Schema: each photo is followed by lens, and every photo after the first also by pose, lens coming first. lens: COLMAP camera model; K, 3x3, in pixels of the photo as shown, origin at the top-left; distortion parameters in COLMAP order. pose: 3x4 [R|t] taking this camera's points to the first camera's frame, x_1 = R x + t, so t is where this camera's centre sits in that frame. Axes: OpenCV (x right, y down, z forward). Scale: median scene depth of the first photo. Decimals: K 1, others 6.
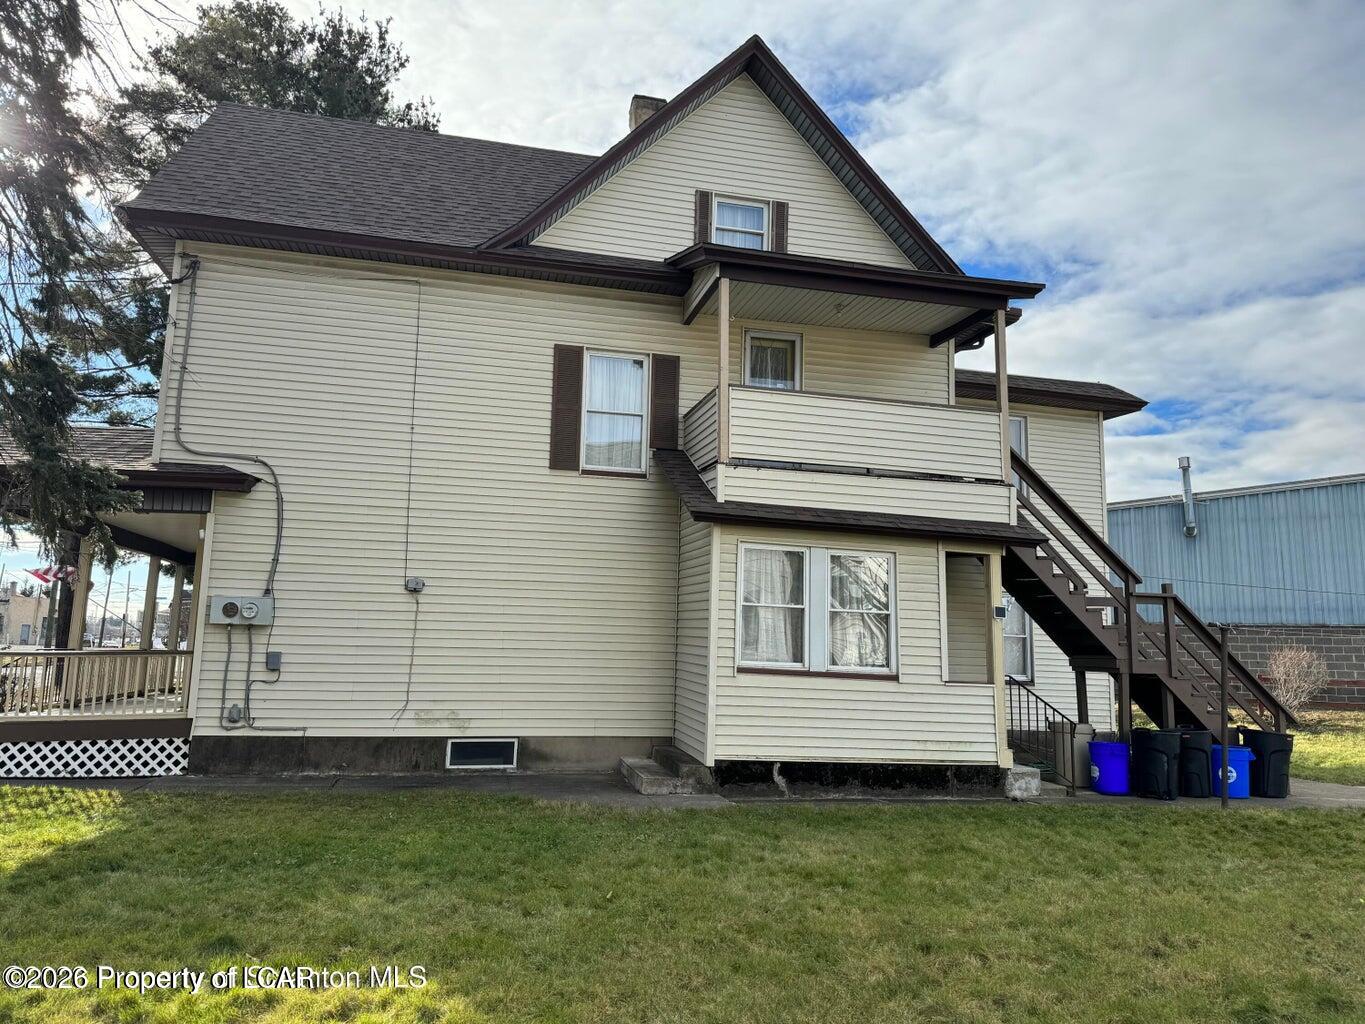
lens RADIAL K [[946.4, 0, 680.7], [0, 946.4, 505.0], [0, 0, 1]] dist [0.099946, -0.128691]
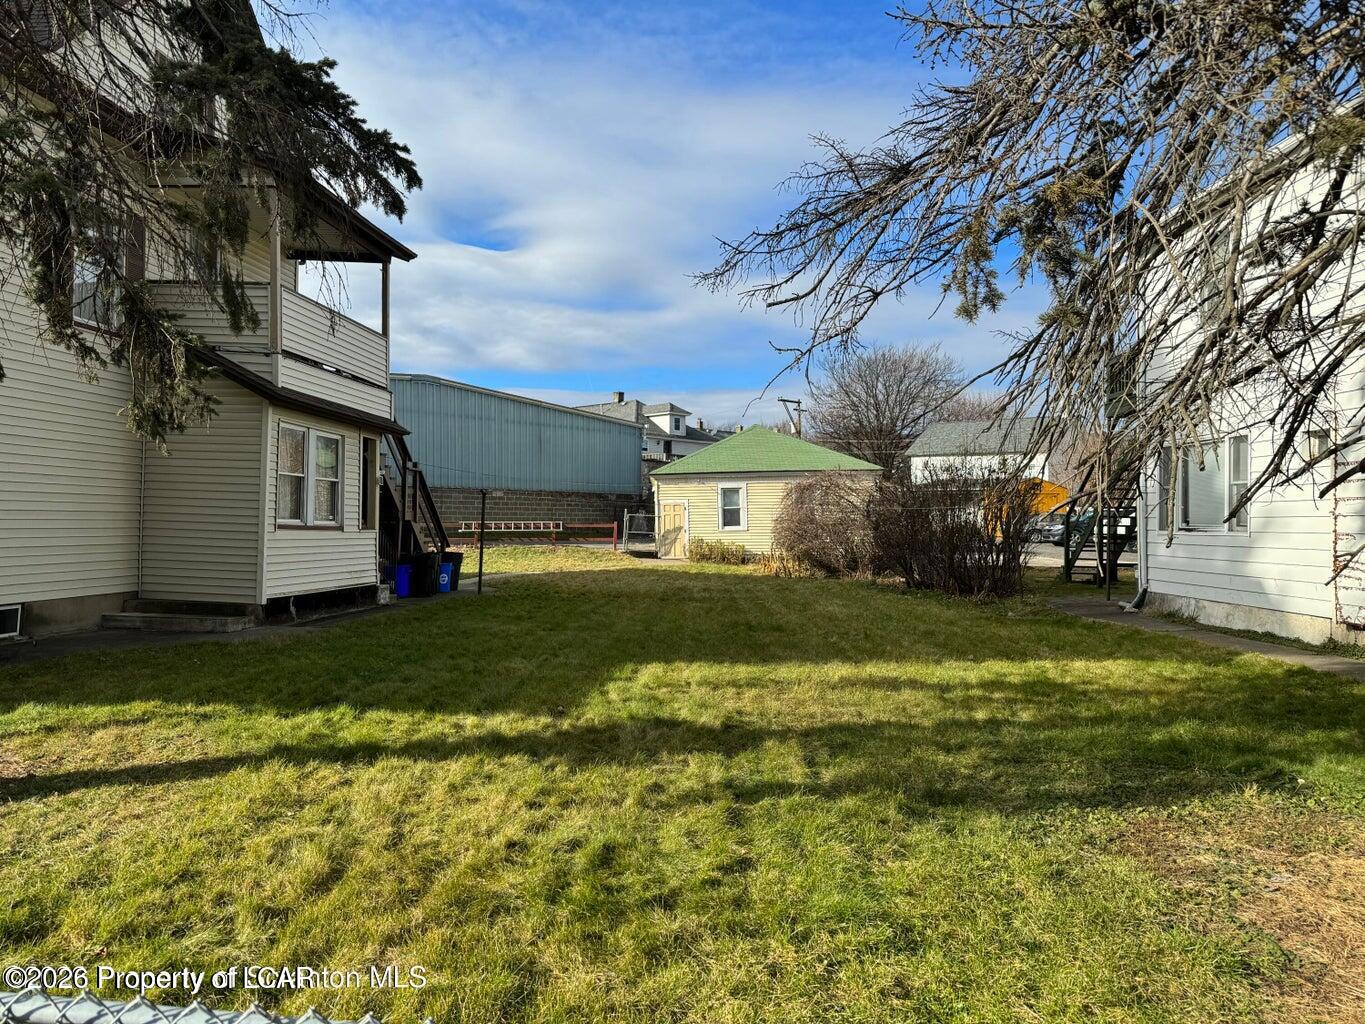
lens RADIAL K [[959.6, 0, 681.4], [0, 959.6, 506.5], [0, 0, 1]] dist [0.073421, -0.108360]
pose [[0.306692, -0.006934, 0.951783, -0.918831], [-0.155442, 0.986183, 0.057273, -0.003563], [-0.939030, -0.165512, 0.301377, 0.133431]]
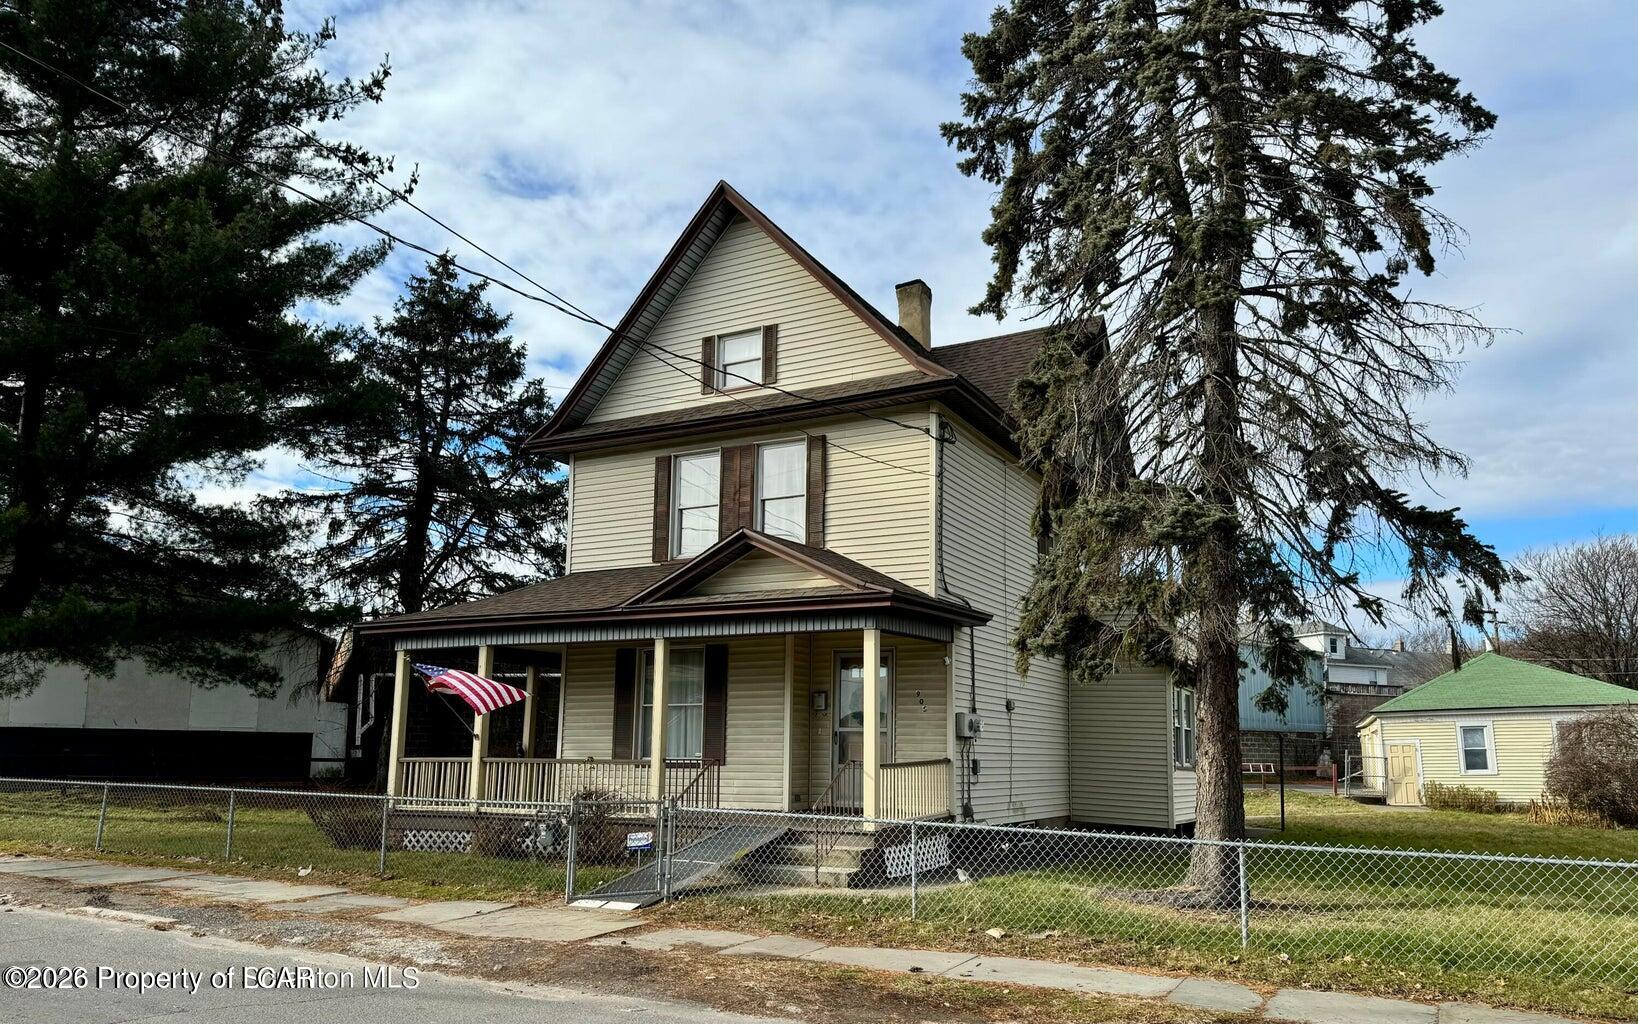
lens RADIAL K [[1129.0, 0, 808.7], [0, 1129.0, 591.8], [0, 0, 1]] dist [0.002981, 0.001383]
pose [[0.655408, 0.092510, 0.749588, -3.133591], [-0.117390, 0.992887, -0.019896, -0.002530], [-0.746096, -0.074954, 0.661606, 0.444952]]
